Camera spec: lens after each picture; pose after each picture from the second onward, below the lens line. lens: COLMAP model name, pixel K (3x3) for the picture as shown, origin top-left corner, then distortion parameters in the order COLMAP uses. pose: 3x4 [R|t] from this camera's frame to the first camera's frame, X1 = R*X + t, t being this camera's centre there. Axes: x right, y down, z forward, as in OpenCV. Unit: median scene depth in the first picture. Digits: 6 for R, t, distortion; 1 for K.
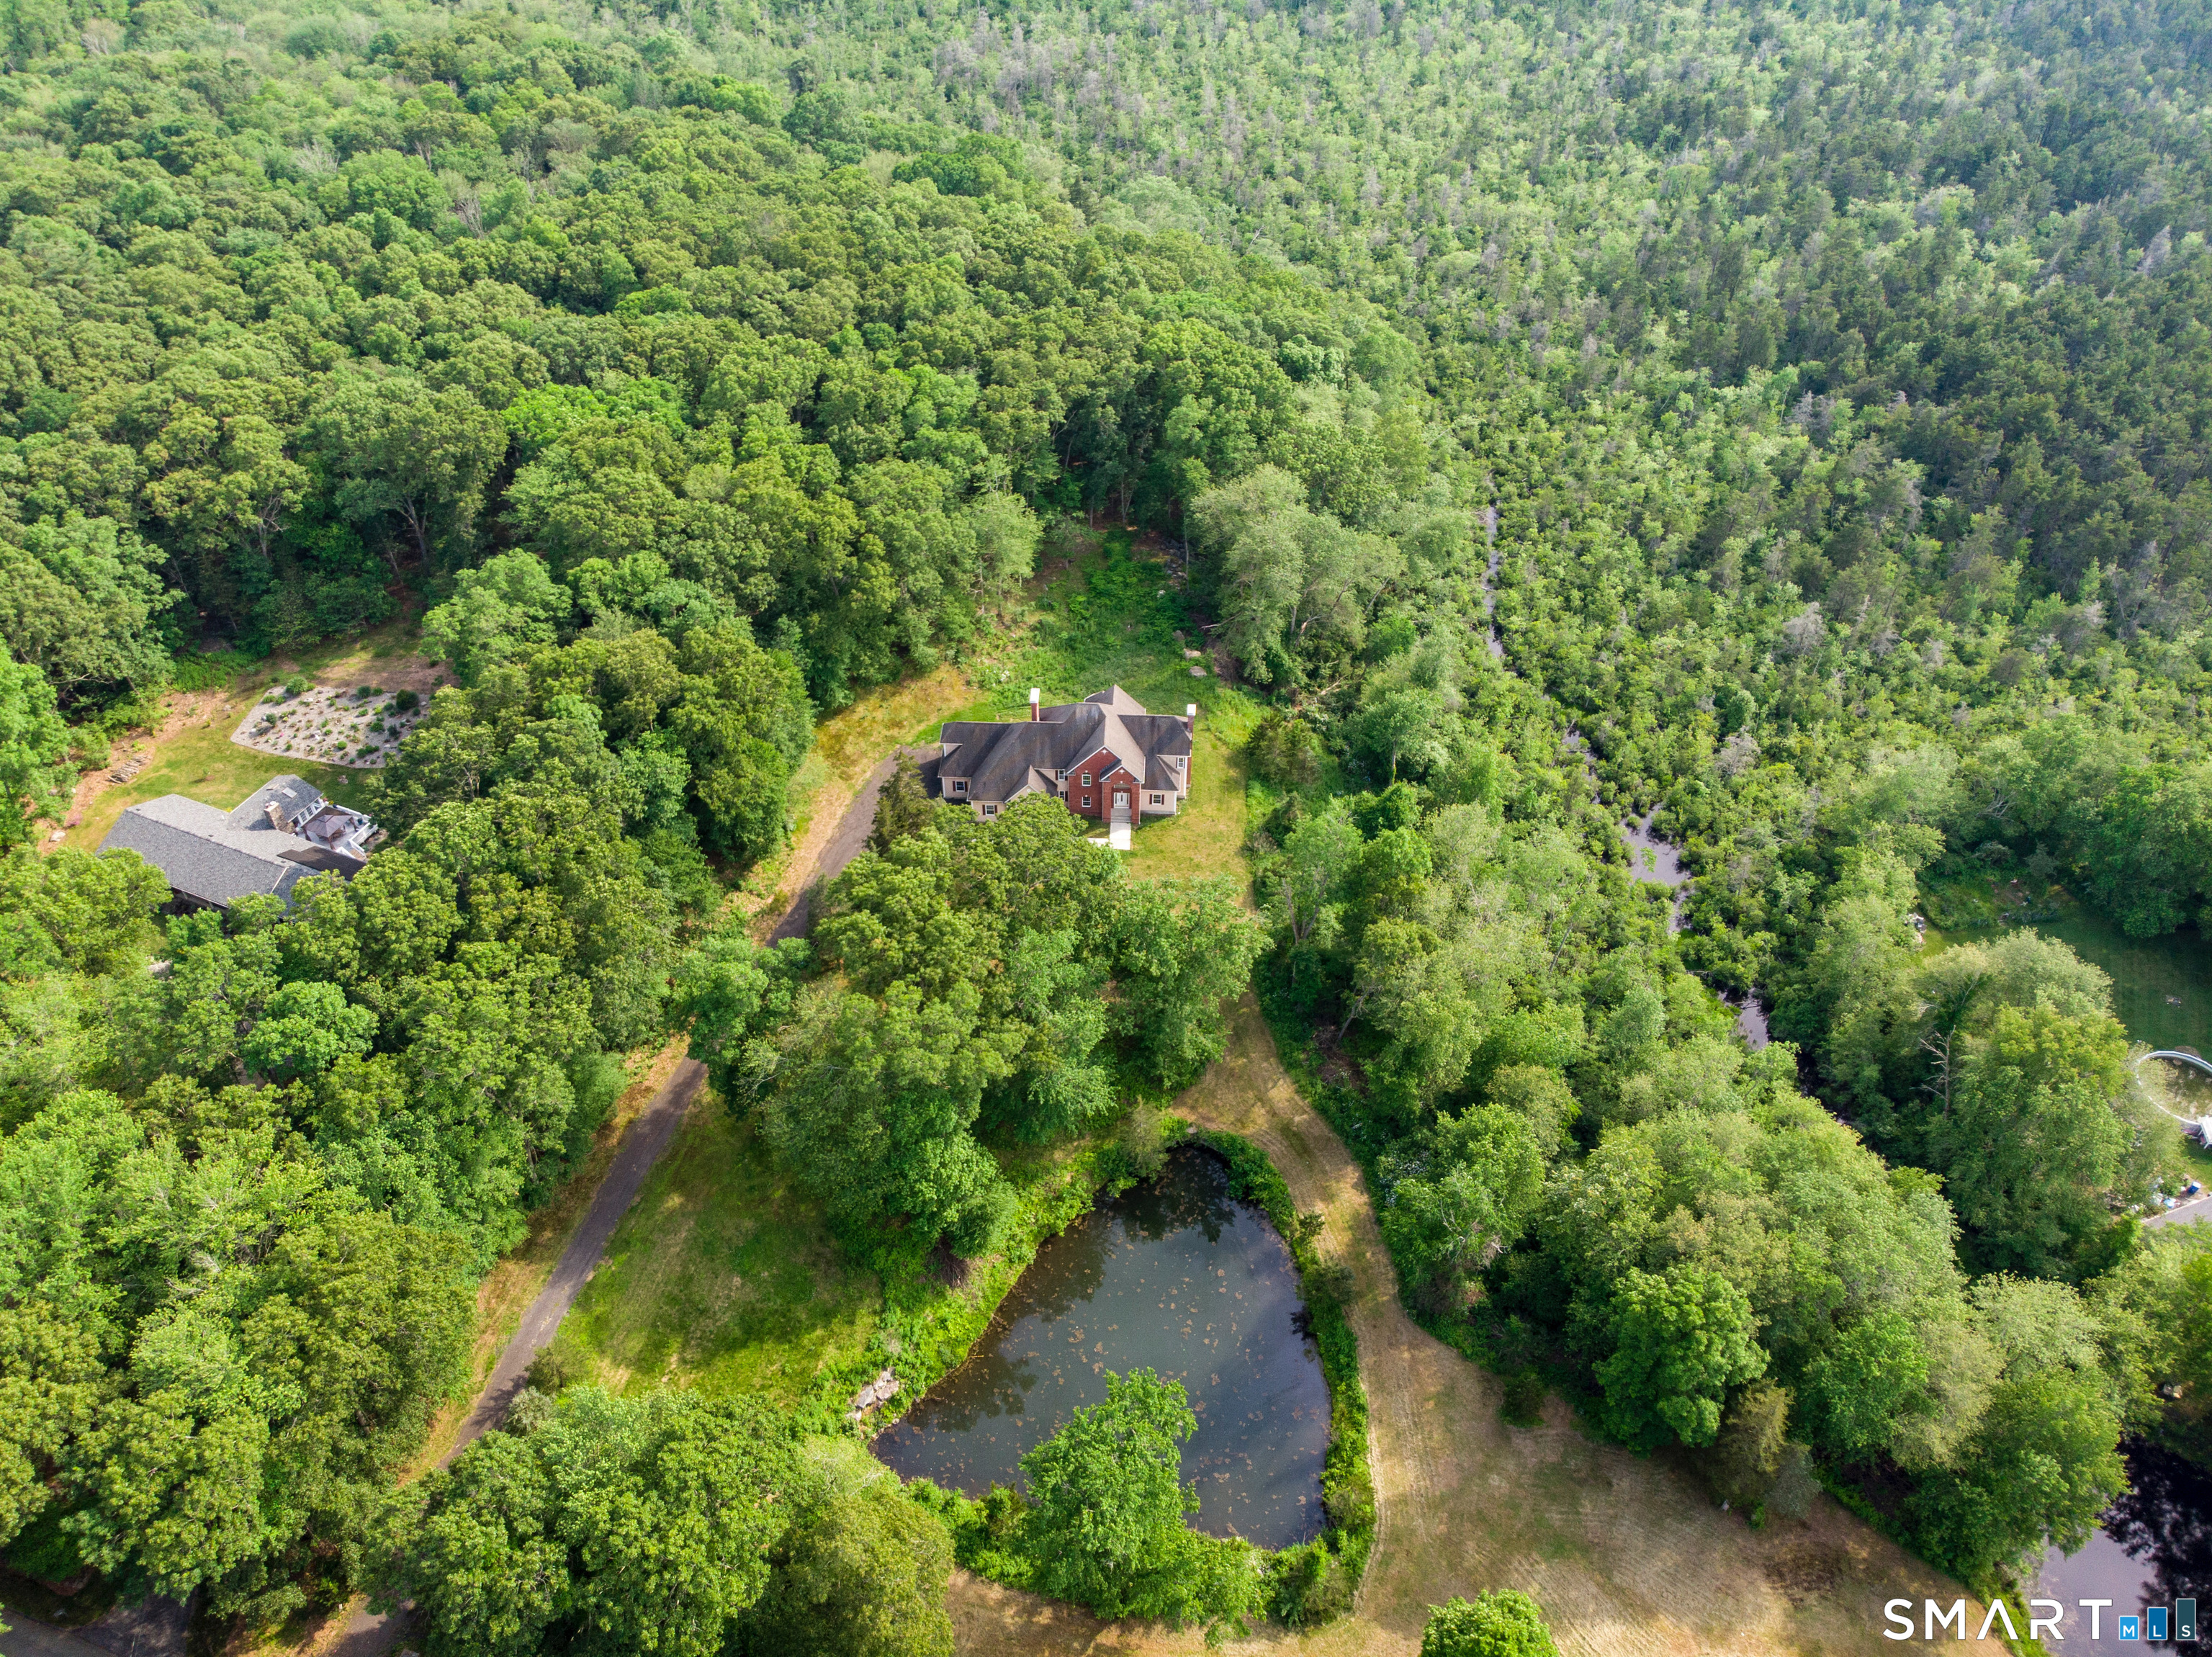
lens RADIAL K [[1634.4, 0, 1092.8], [0, 1634.4, 814.6], [0, 0, 1]] dist [0.007776, -0.043837]
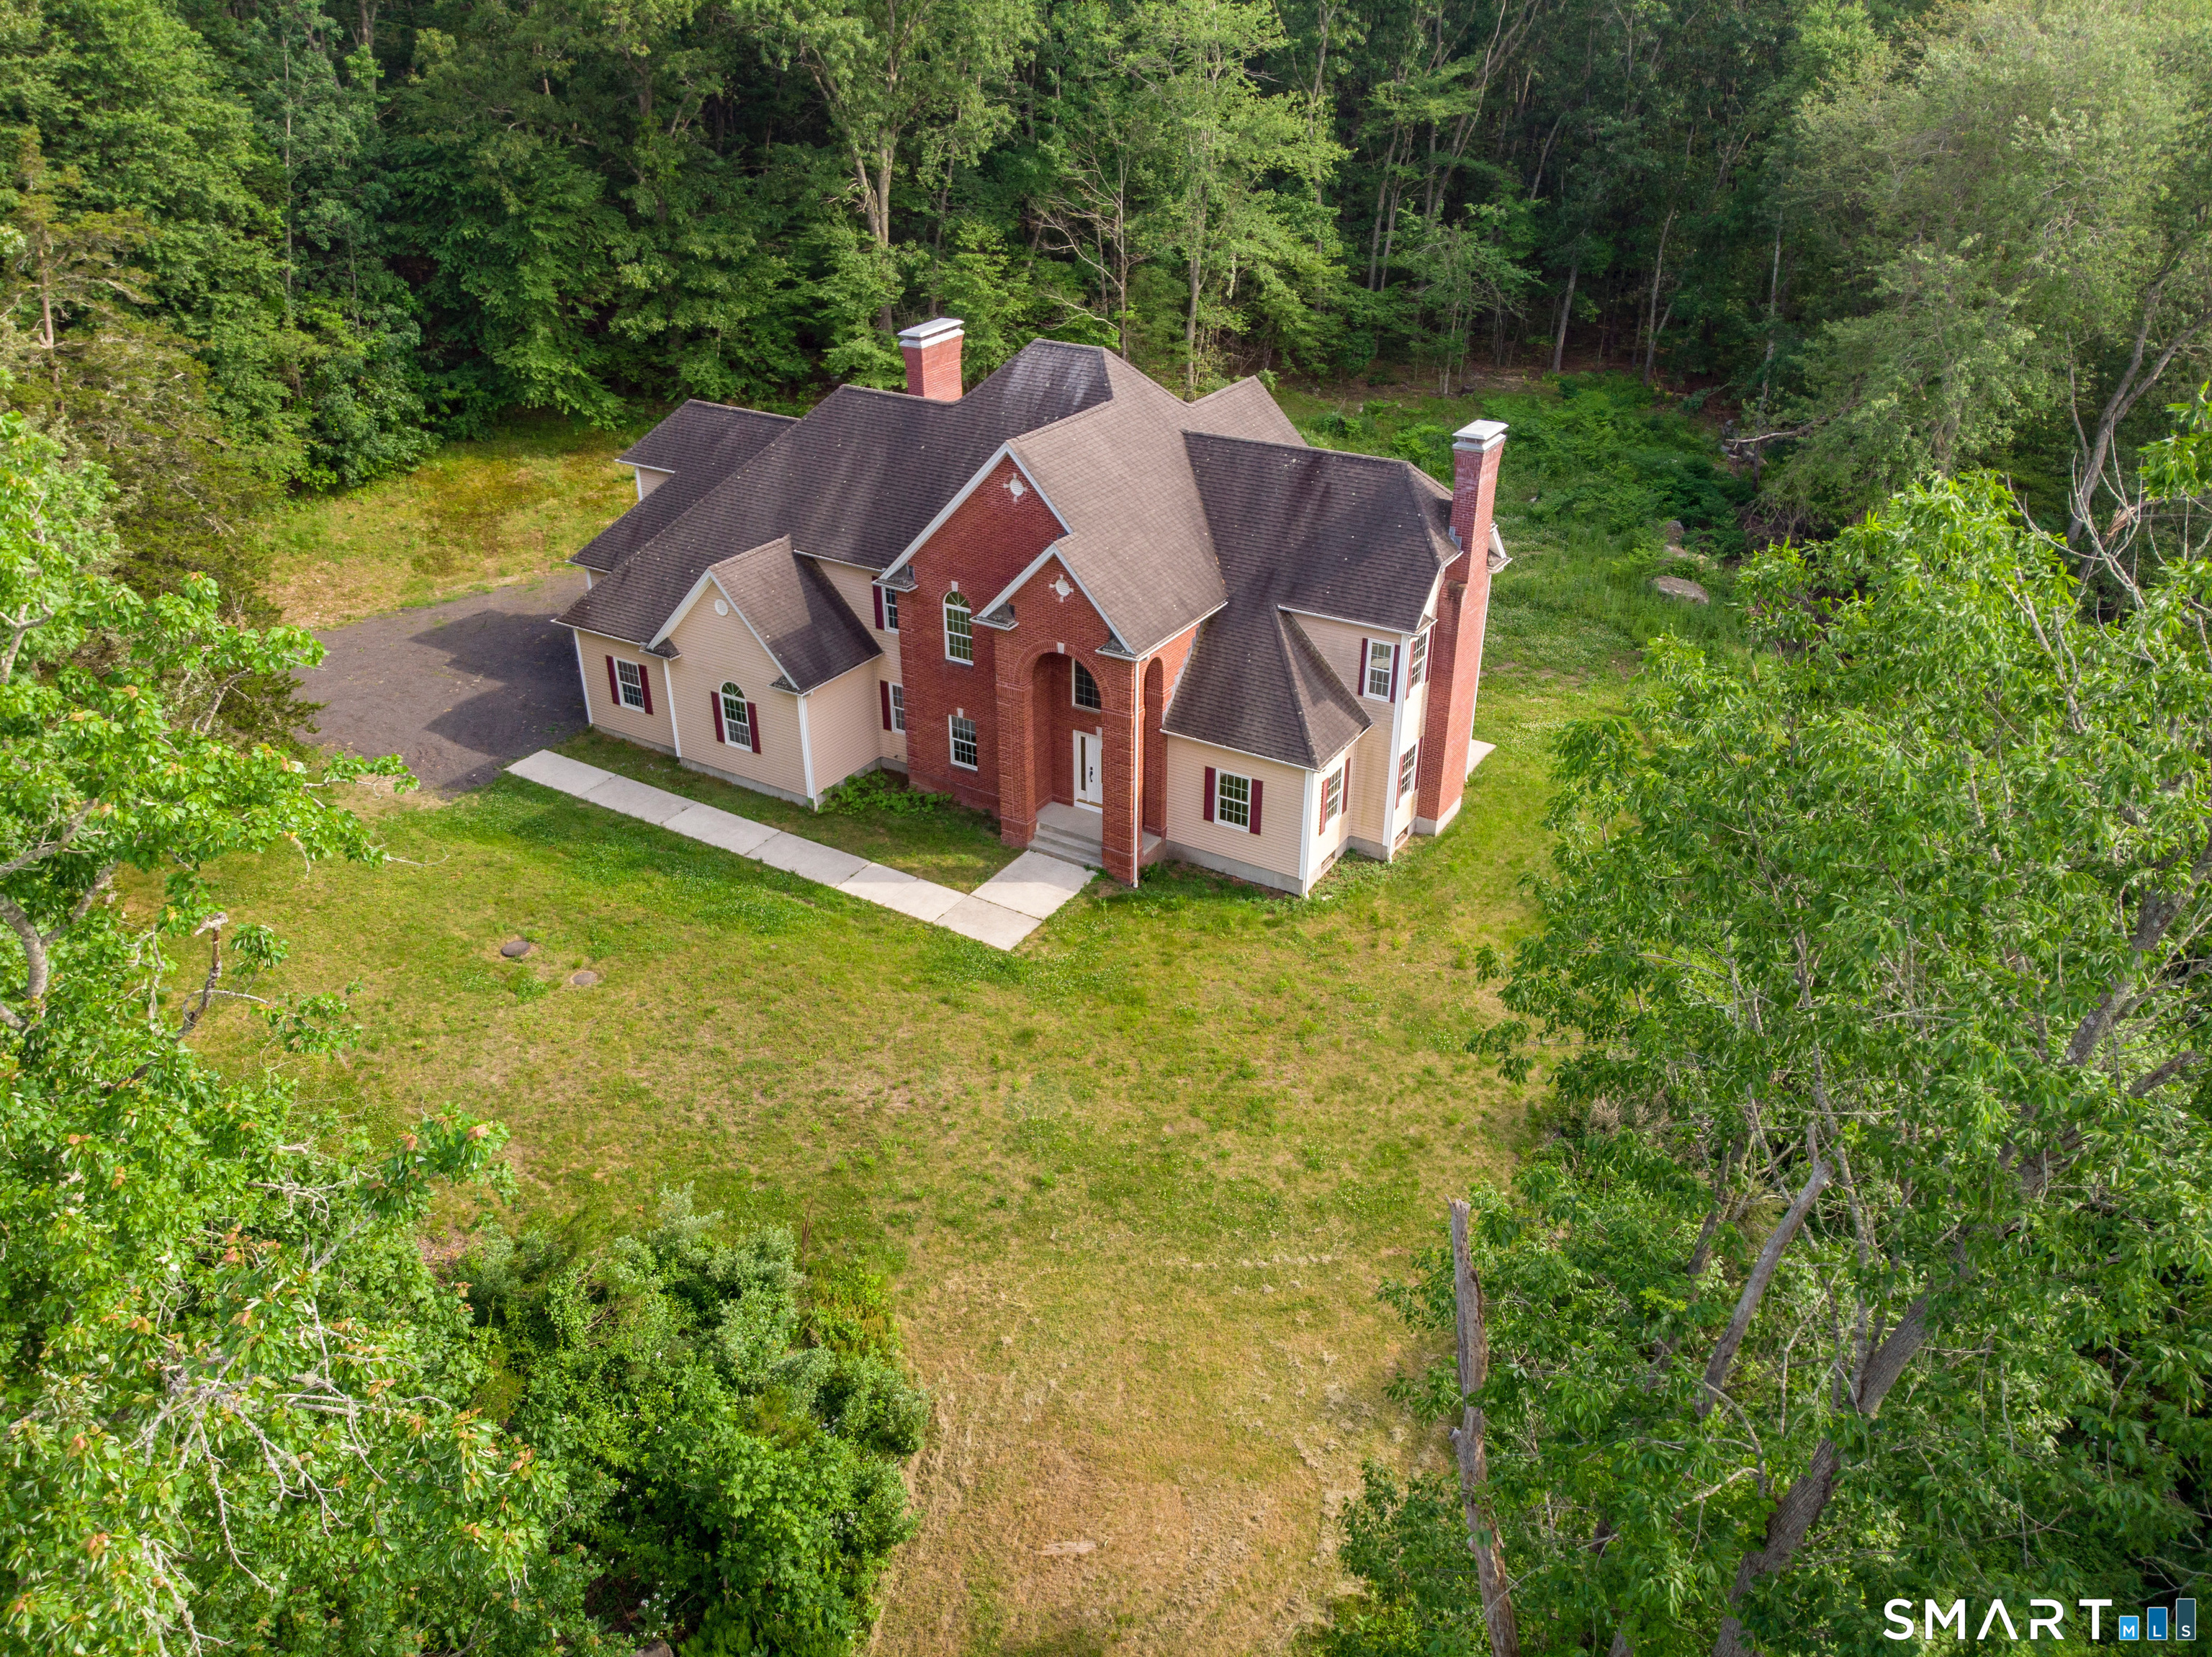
lens RADIAL K [[1634.4, 0, 1105.7], [0, 1634.4, 840.0], [0, 0, 1]] dist [0.007776, -0.043837]
pose [[0.878011, 0.234472, -0.417275, 0.107550], [-0.322427, 0.934053, -0.153580, 0.032465], [0.353747, 0.269386, 0.895709, 0.713728]]
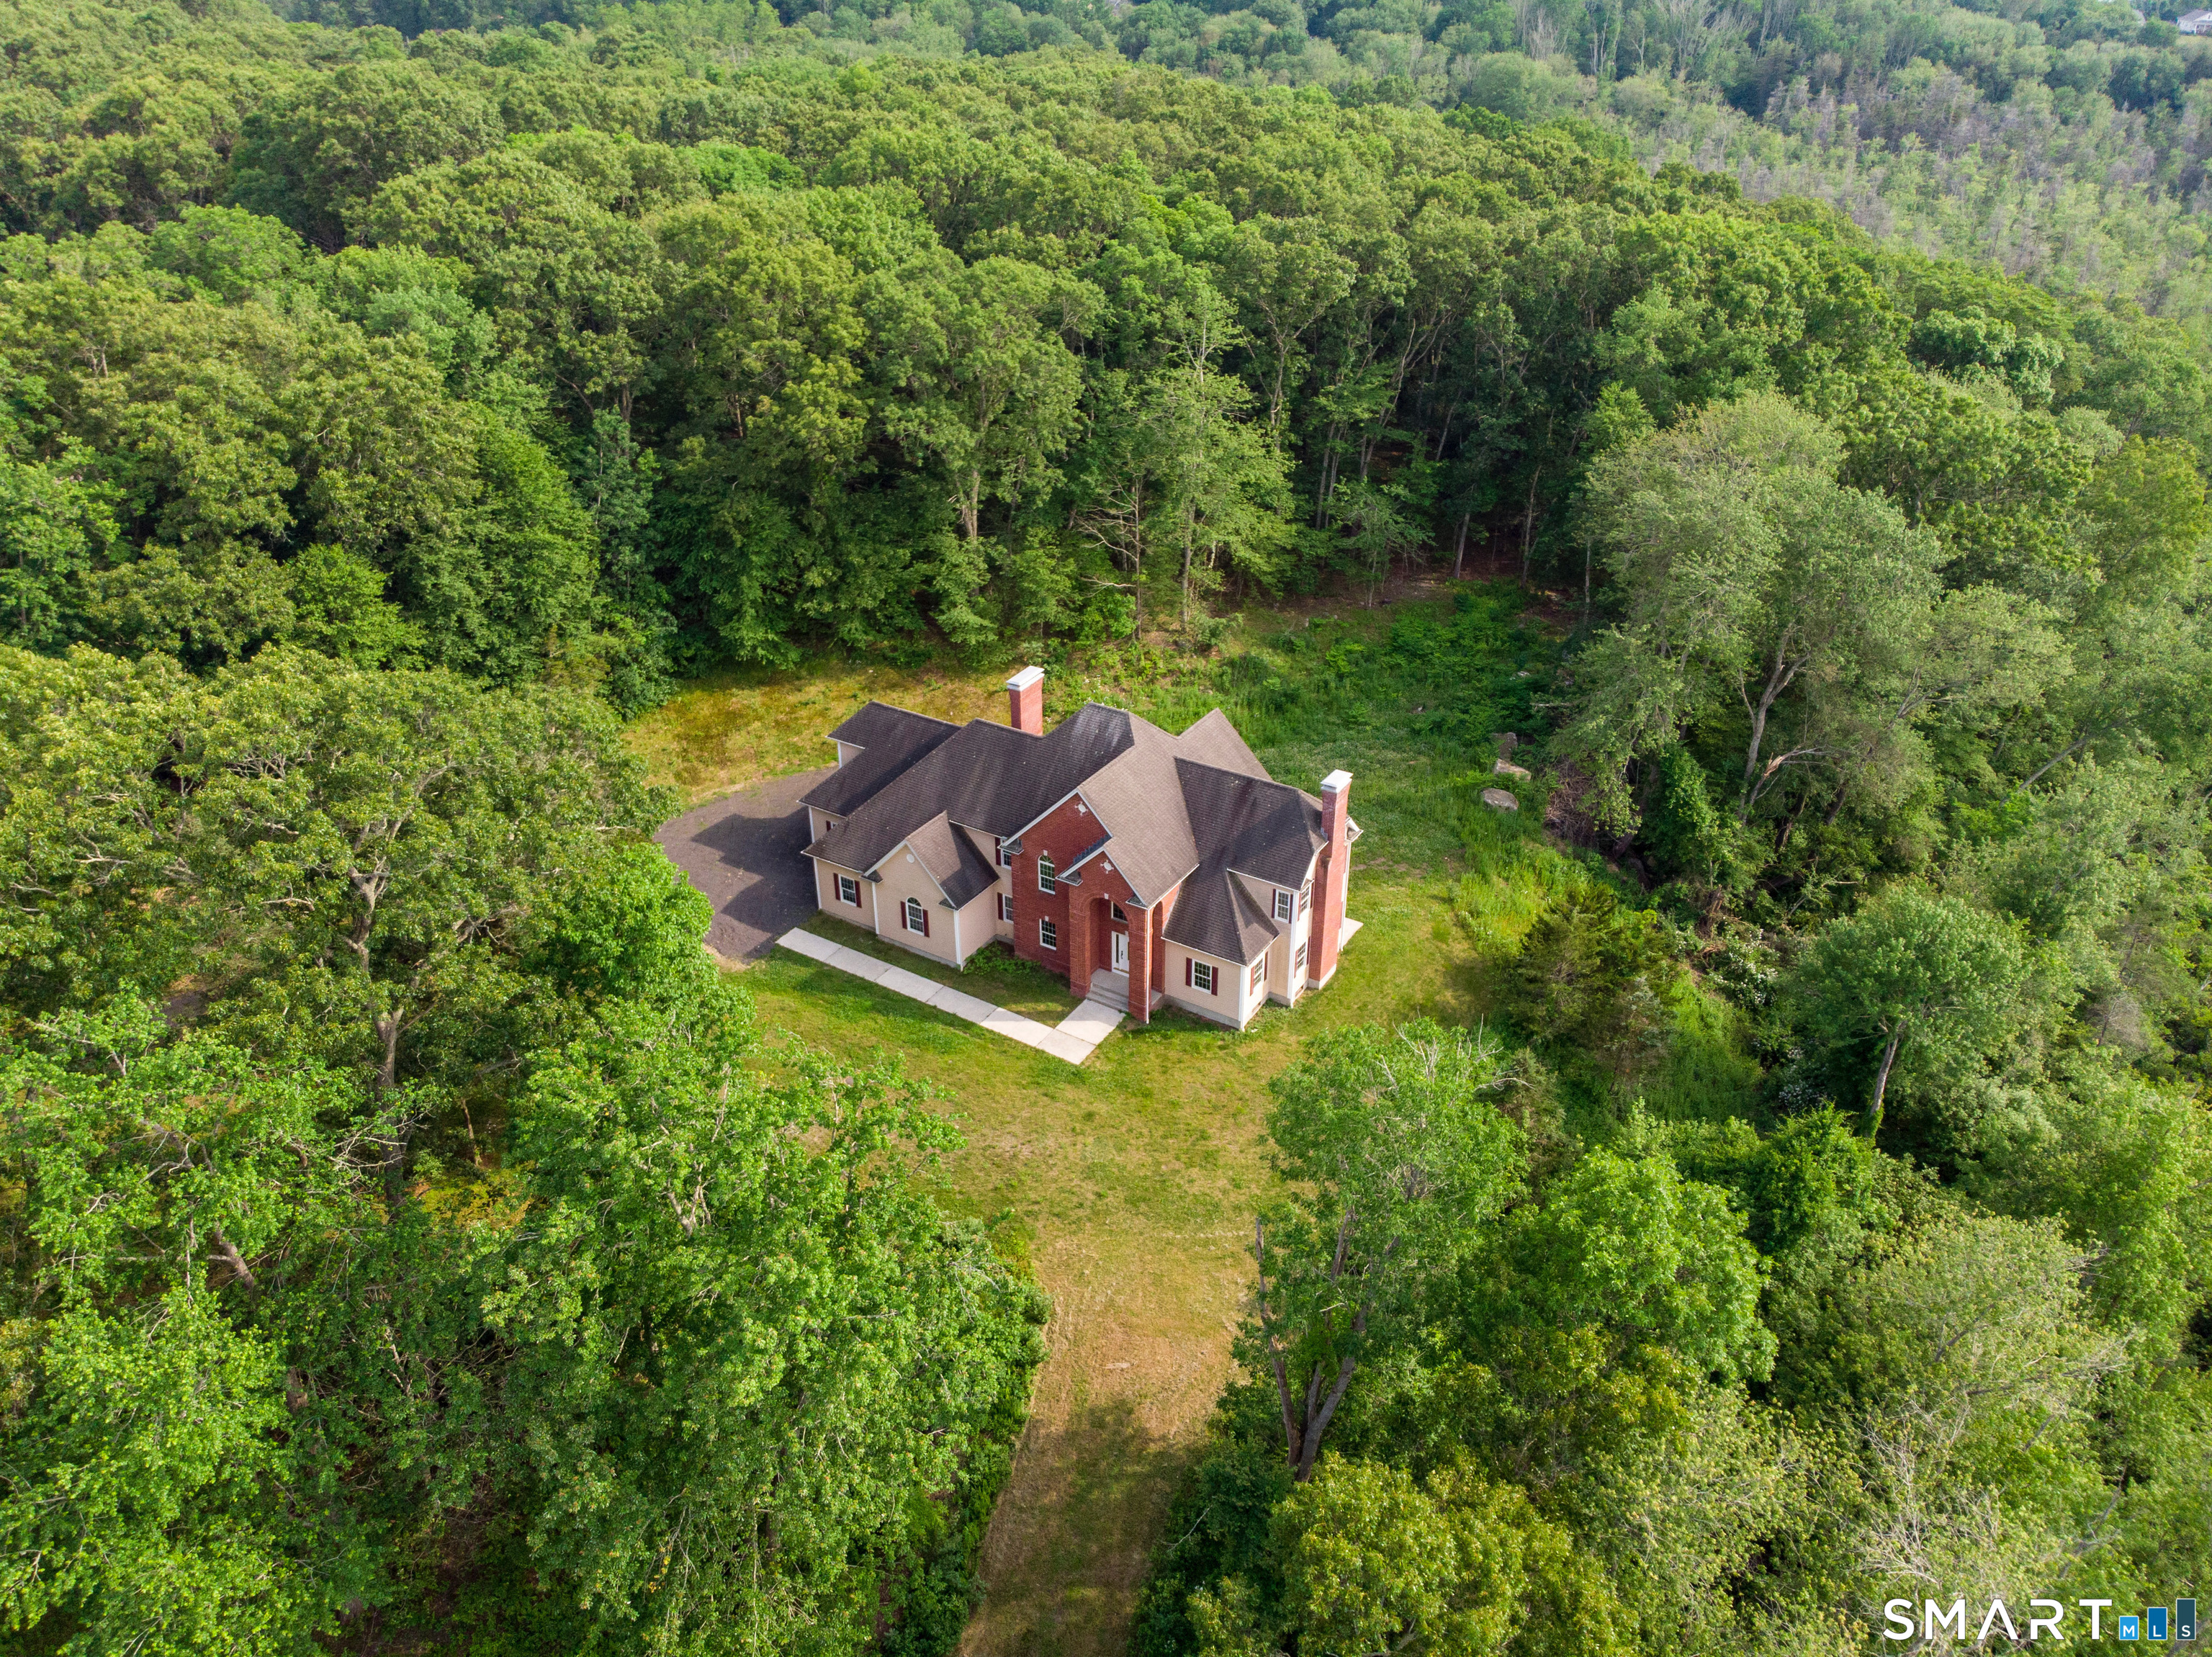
lens RADIAL K [[1634.4, 0, 1089.4], [0, 1634.4, 816.3], [0, 0, 1]] dist [0.007776, -0.043837]
pose [[0.871560, 0.235871, -0.429823, 0.161735], [-0.323318, 0.935544, -0.142206, 0.018081], [0.368576, 0.262910, 0.891645, 0.556868]]
